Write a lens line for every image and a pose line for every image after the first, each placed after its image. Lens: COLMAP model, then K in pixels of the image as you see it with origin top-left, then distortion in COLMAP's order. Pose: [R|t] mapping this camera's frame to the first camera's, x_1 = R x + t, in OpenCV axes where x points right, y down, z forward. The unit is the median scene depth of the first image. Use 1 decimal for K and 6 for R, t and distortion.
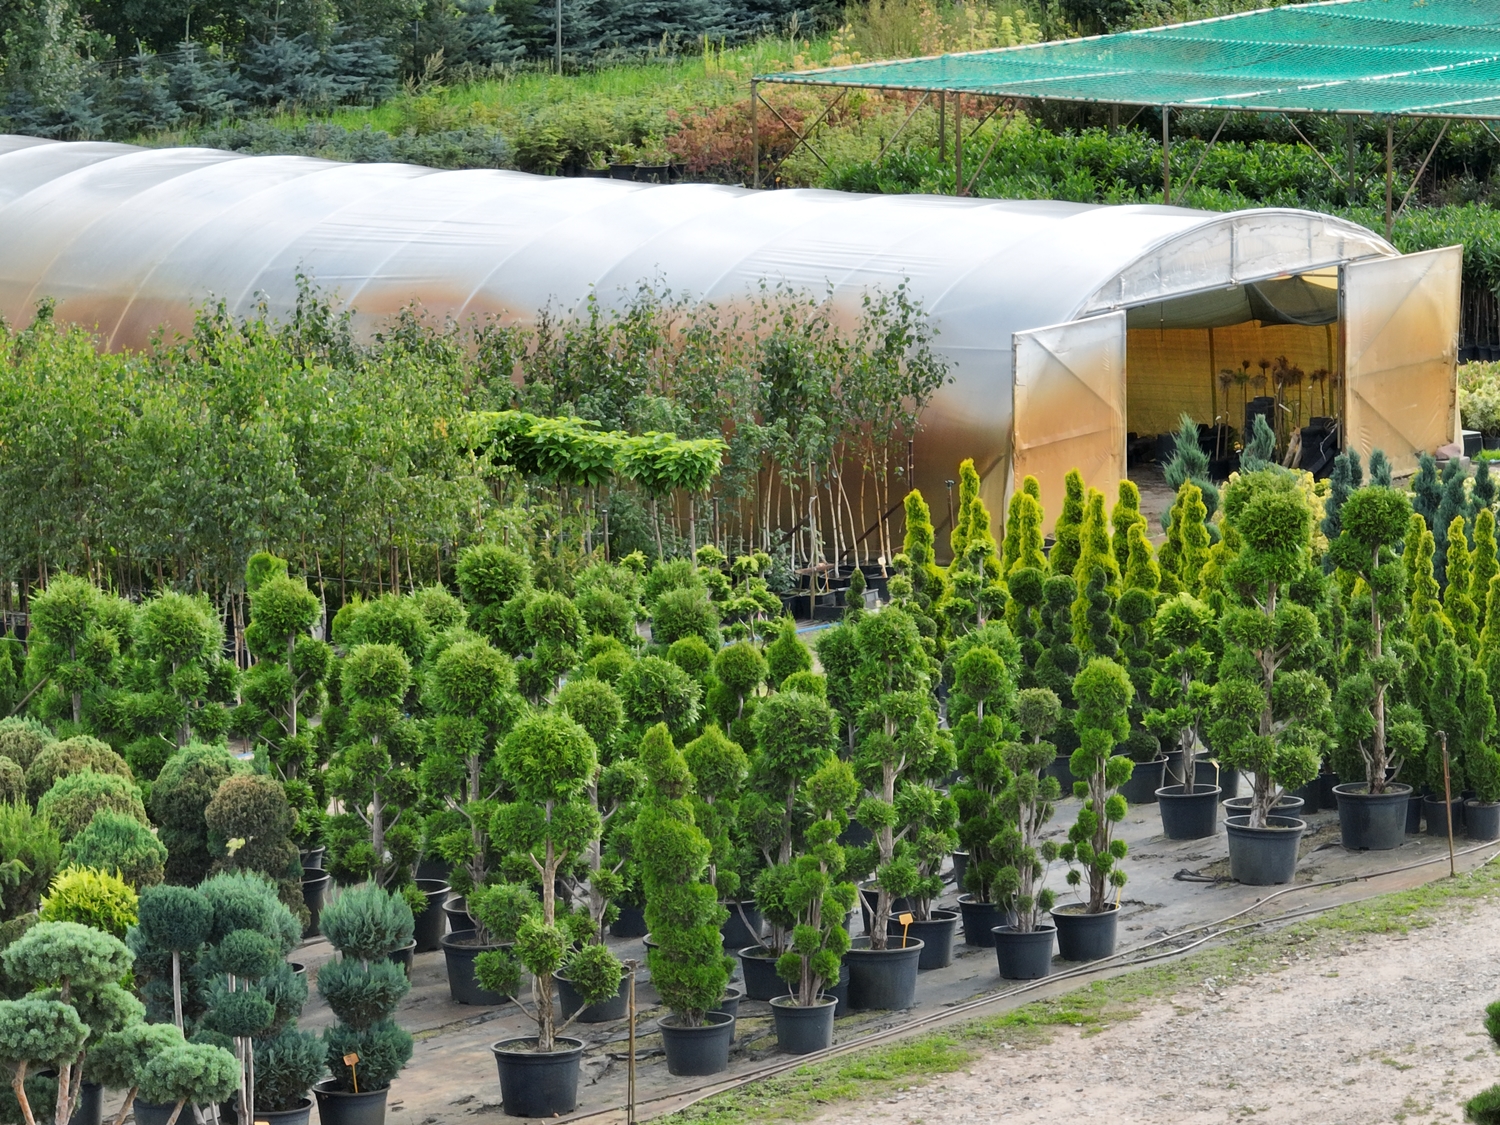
lens RADIAL K [[7054.0, 0, 750.0], [0, 7054.0, 562.5], [0, 0, 1]] dist [-0.298858, -1.795662]
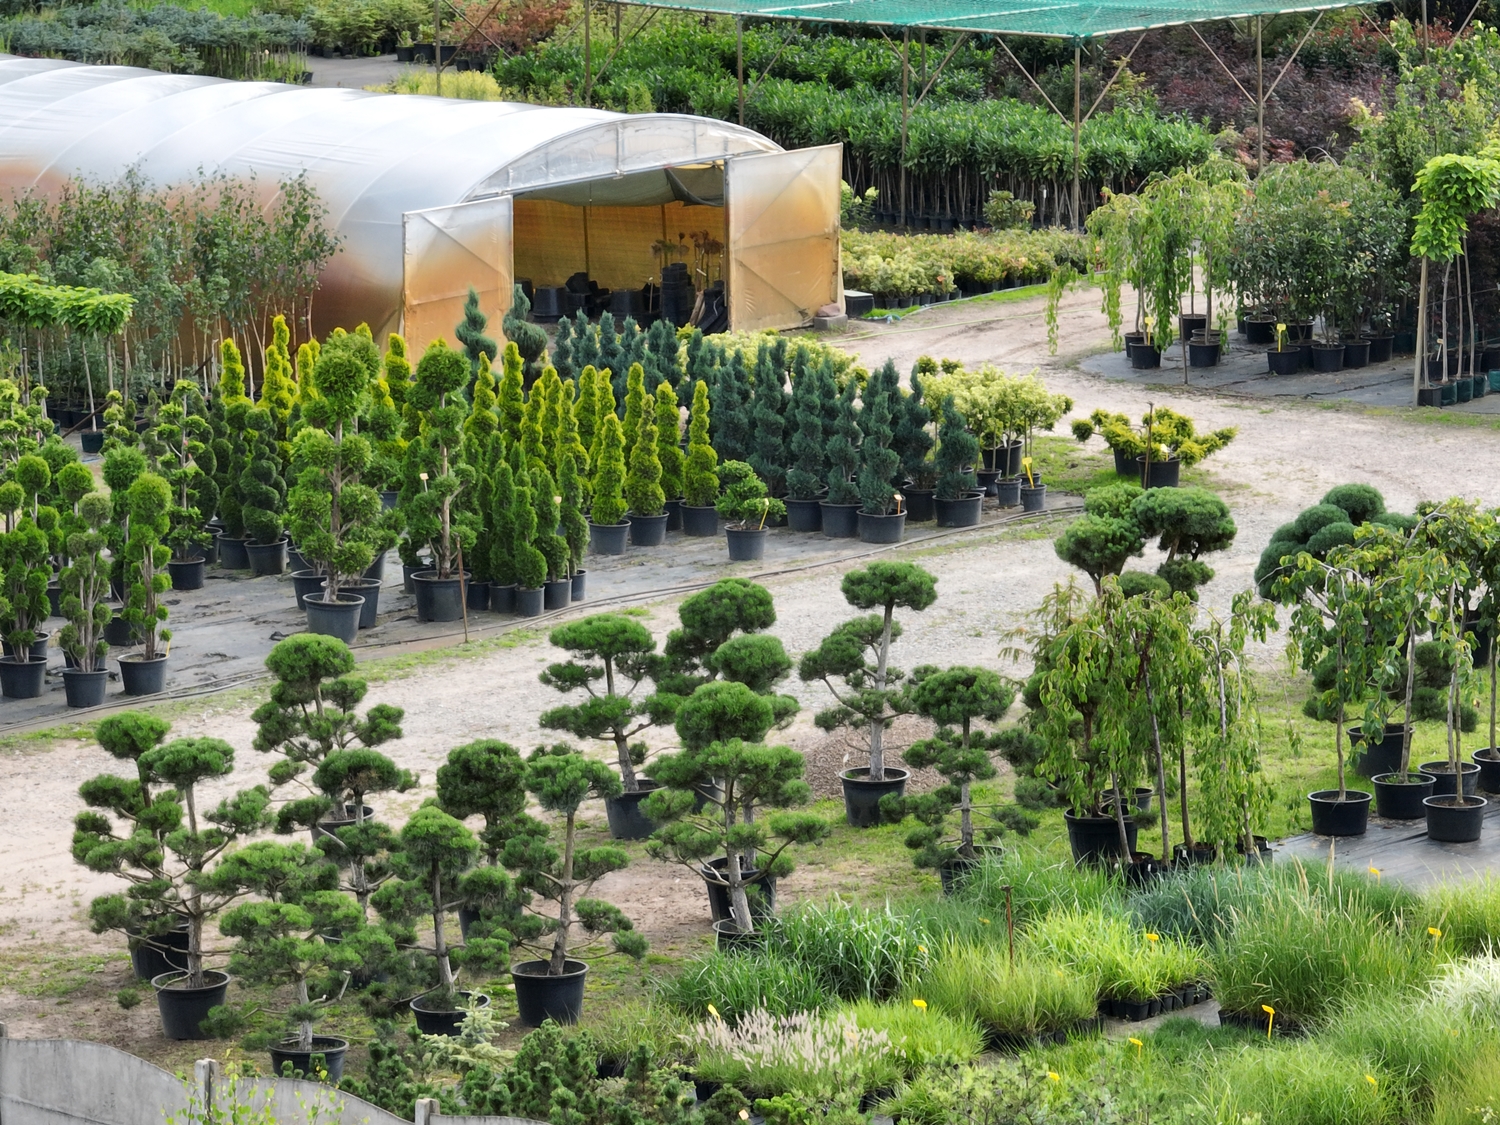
lens RADIAL K [[7054.0, 0, 750.0], [0, 7054.0, 562.5], [0, 0, 1]] dist [-0.298858, -1.795662]
pose [[0.995143, 0.024714, -0.095291, 0.222929], [-0.021850, 0.999281, 0.030985, -0.010375], [0.095989, -0.028752, 0.994967, -0.257366]]
